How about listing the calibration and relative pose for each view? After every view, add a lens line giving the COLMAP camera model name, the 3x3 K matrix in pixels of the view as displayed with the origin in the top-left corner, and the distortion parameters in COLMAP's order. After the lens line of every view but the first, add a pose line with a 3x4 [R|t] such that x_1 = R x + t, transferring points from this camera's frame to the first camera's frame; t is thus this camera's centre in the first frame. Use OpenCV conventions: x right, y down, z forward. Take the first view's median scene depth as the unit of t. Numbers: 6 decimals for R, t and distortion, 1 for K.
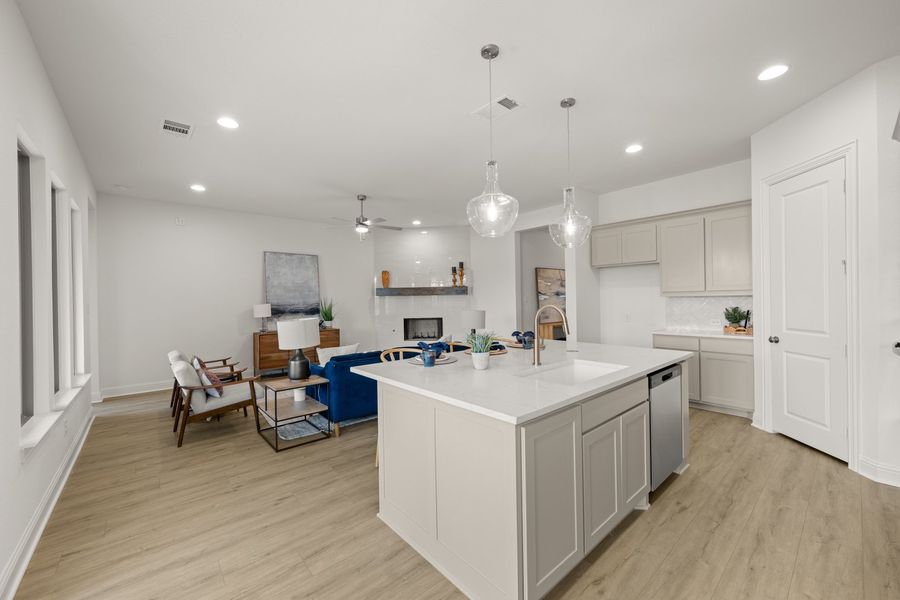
lens RADIAL K [[351.6, 0, 456.3], [0, 351.6, 302.1], [0, 0, 1]] dist [0.000781, 0.000343]
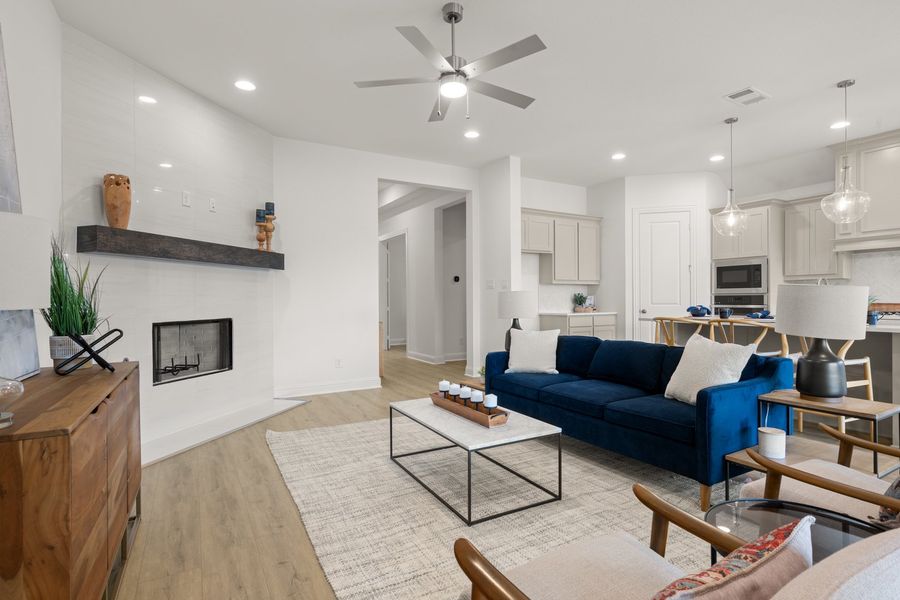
lens RADIAL K [[449.6, 0, 448.6], [0, 449.6, 300.1], [0, 0, 1]] dist [-0.003101, -0.000433]
pose [[0.200860, 0.015217, 0.979502, -0.984151], [0.010908, 0.999783, -0.017769, 0.064219], [-0.979559, 0.014253, 0.200650, 1.134481]]
